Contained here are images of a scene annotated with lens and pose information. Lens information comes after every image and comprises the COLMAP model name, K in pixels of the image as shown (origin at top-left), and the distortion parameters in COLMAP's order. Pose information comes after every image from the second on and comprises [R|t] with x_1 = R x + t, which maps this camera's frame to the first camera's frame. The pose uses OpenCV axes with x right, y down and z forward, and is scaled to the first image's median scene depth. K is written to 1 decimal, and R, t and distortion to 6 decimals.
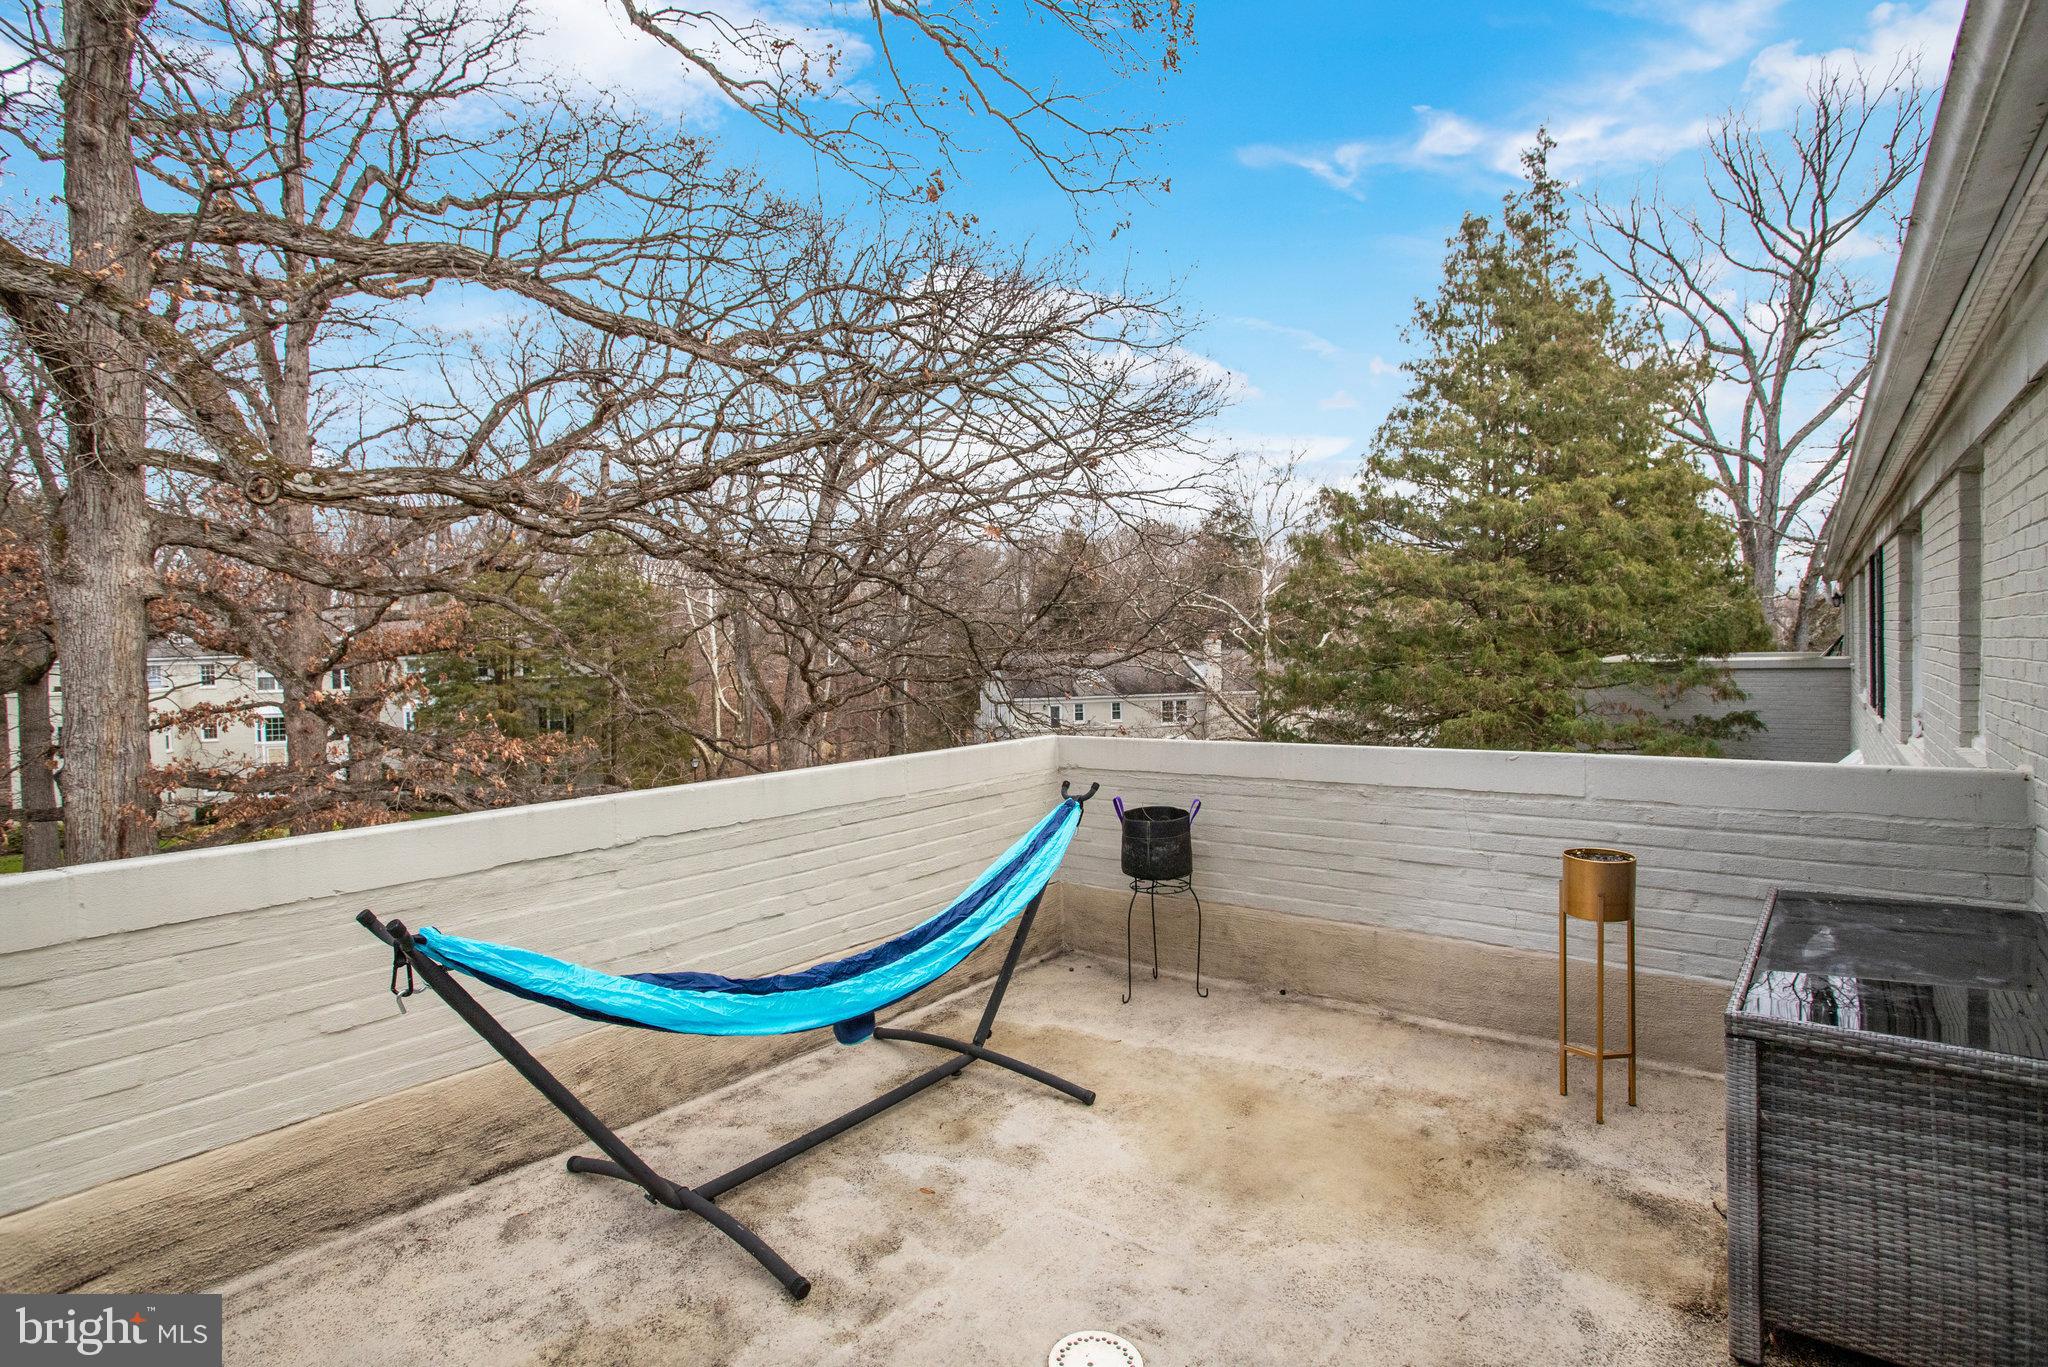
lens RADIAL K [[1027.4, 0, 1026.6], [0, 1027.4, 661.9], [0, 0, 1]] dist [-0.040424, 0.012877]
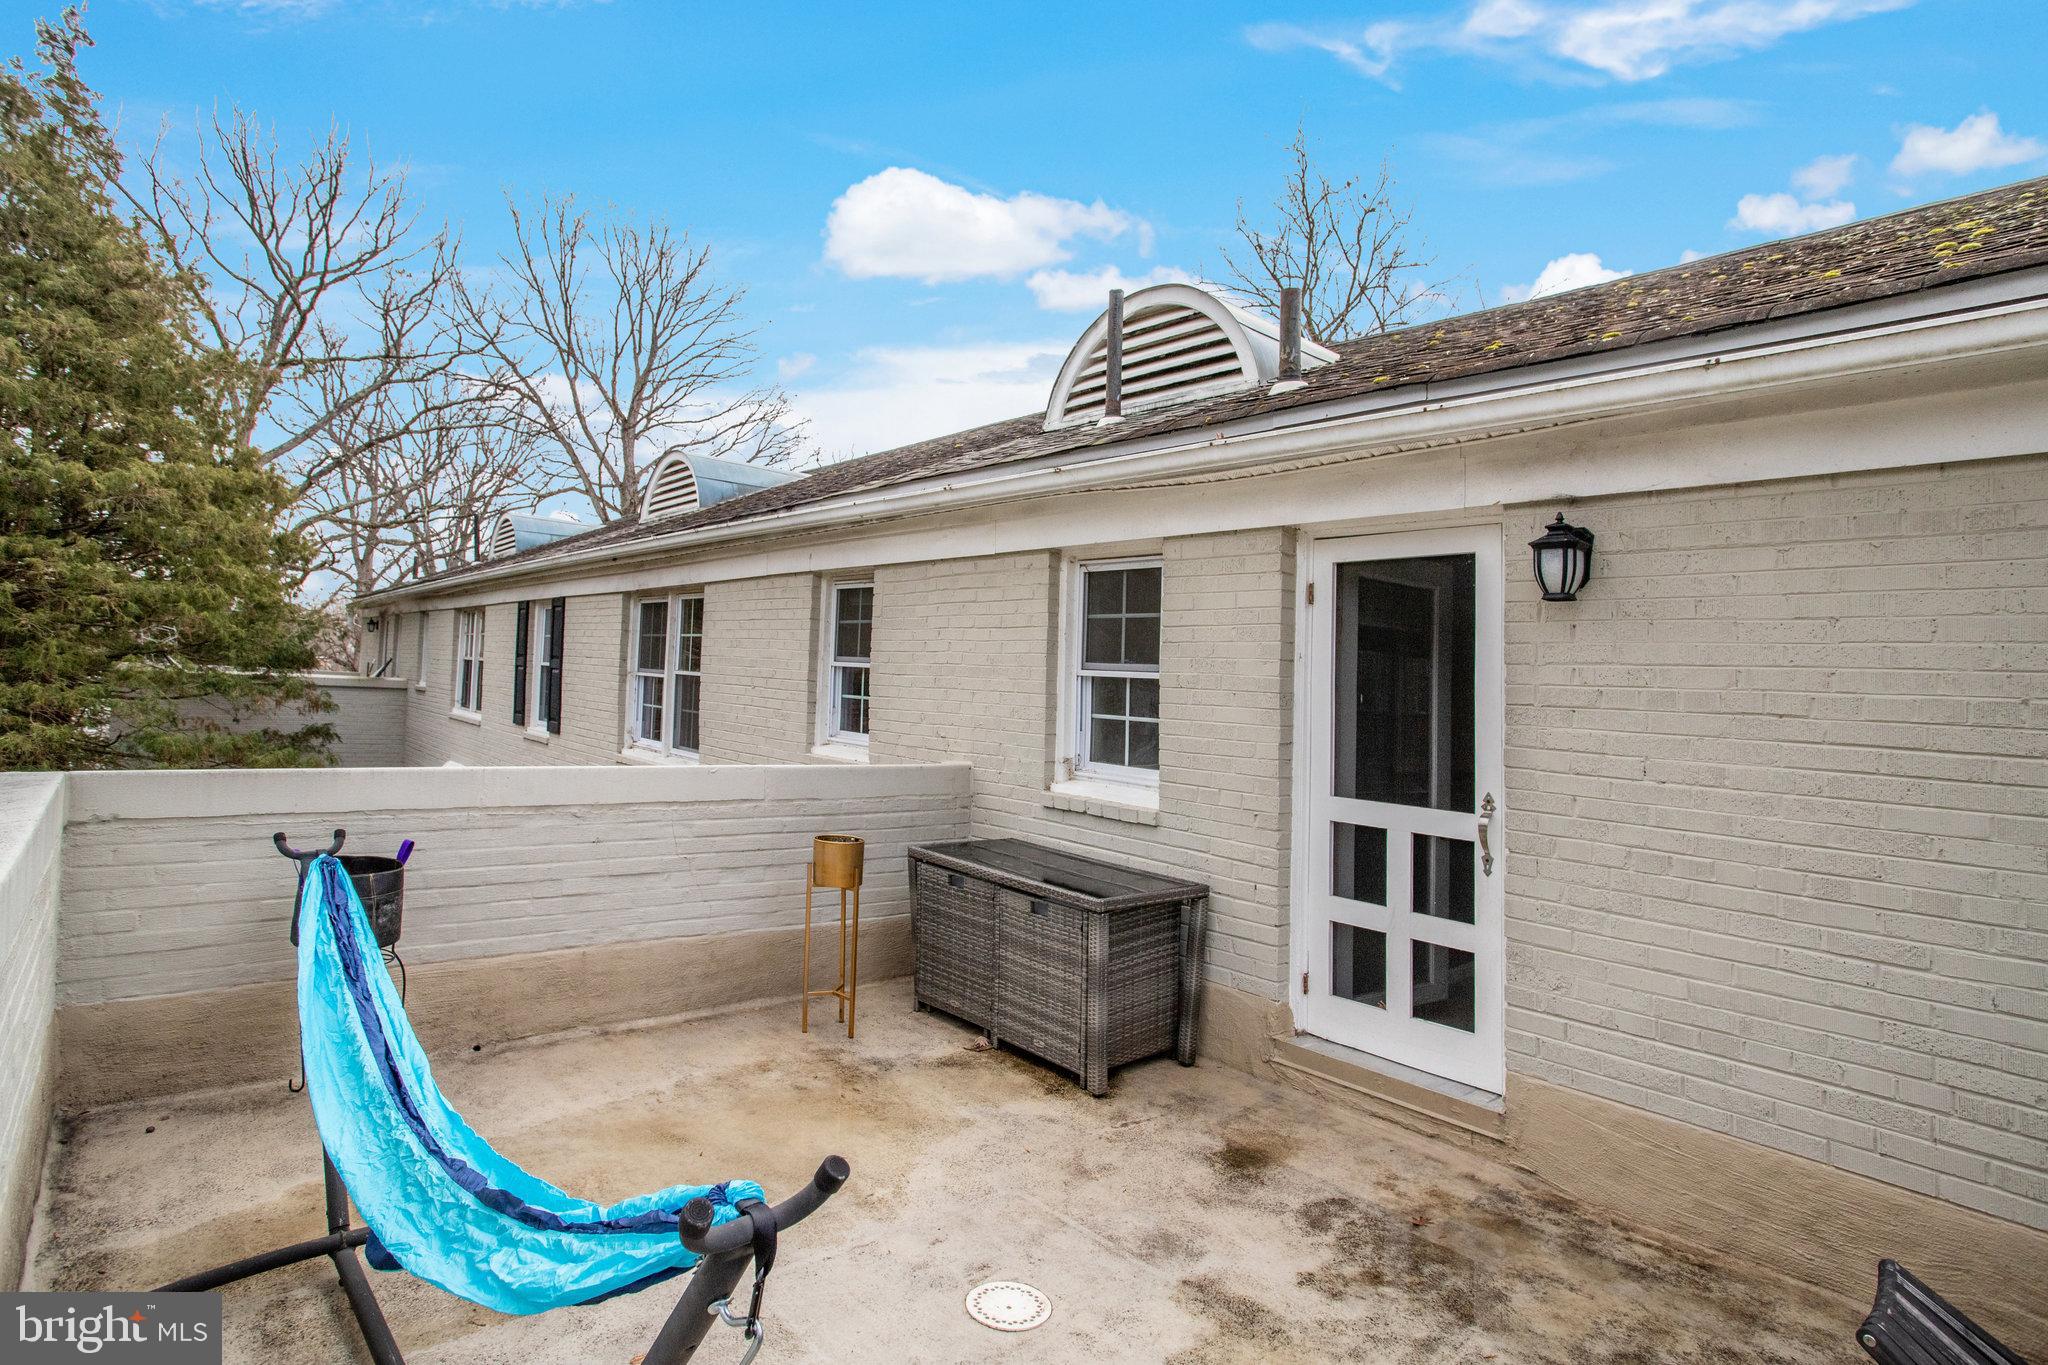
lens RADIAL K [[1027.4, 0, 1004.4], [0, 1027.4, 676.2], [0, 0, 1]] dist [-0.040424, 0.012877]
pose [[0.204192, 0.043706, 0.977955, -0.494028], [-0.046700, 0.998300, -0.034865, 0.010262], [-0.977816, -0.038551, 0.205886, 0.360711]]
